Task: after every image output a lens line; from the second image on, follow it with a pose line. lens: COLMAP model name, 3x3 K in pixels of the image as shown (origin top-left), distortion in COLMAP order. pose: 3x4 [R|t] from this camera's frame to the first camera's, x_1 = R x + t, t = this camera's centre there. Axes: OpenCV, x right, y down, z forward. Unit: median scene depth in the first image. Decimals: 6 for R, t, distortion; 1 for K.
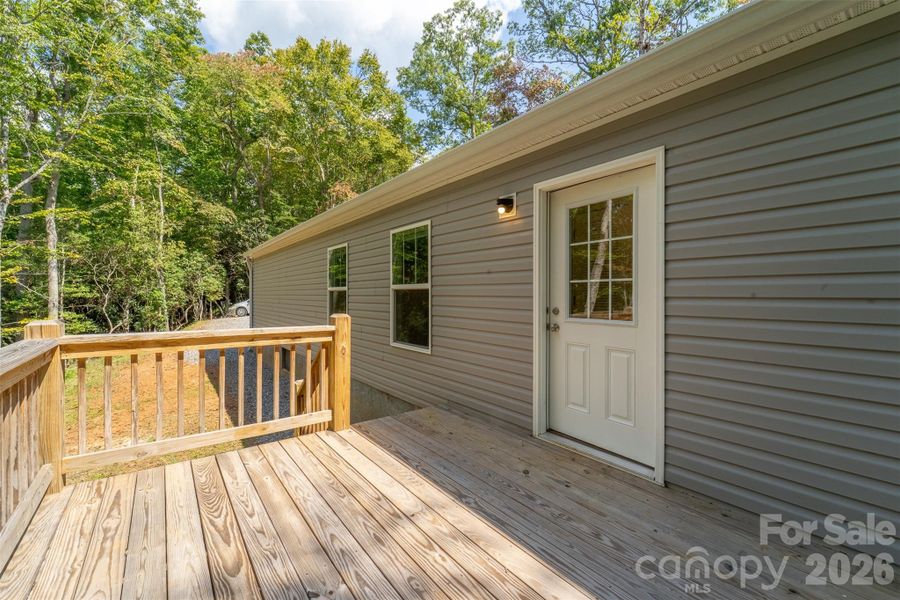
lens RADIAL K [[371.8, 0, 447.5], [0, 371.8, 292.5], [0, 0, 1]] dist [0.011007, -0.000530]
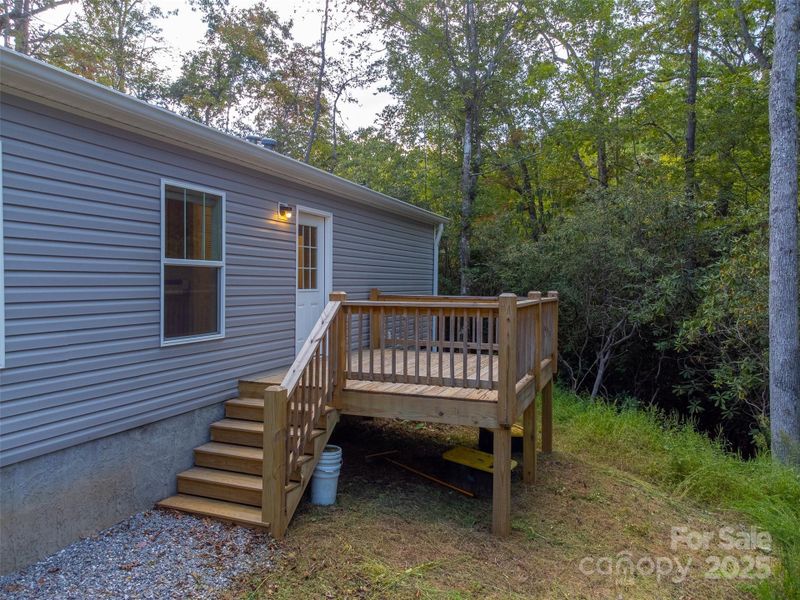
lens RADIAL K [[594.4, 0, 397.5], [0, 594.4, 295.5], [0, 0, 1]] dist [0.010030, 0.006330]
pose [[-0.511746, -0.015915, 0.858989, -1.978796], [-0.003877, 0.999861, 0.016215, 0.044995], [-0.859128, 0.004968, -0.511737, 1.786436]]
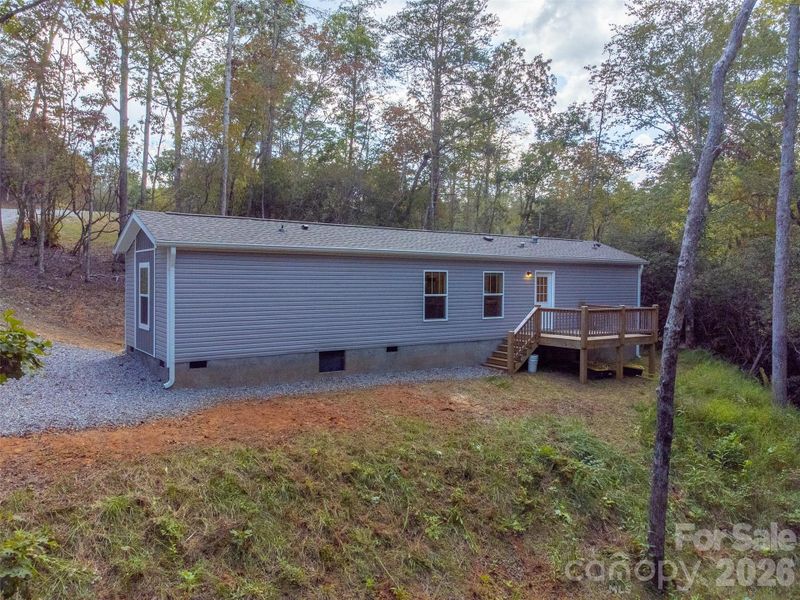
lens RADIAL K [[594.4, 0, 397.5], [0, 594.4, 295.5], [0, 0, 1]] dist [0.010030, 0.006330]
pose [[0.063662, -0.020940, 0.997752, -5.972574], [-0.004186, 0.999765, 0.021249, -0.132366], [-0.997963, -0.005529, 0.063560, 1.967563]]
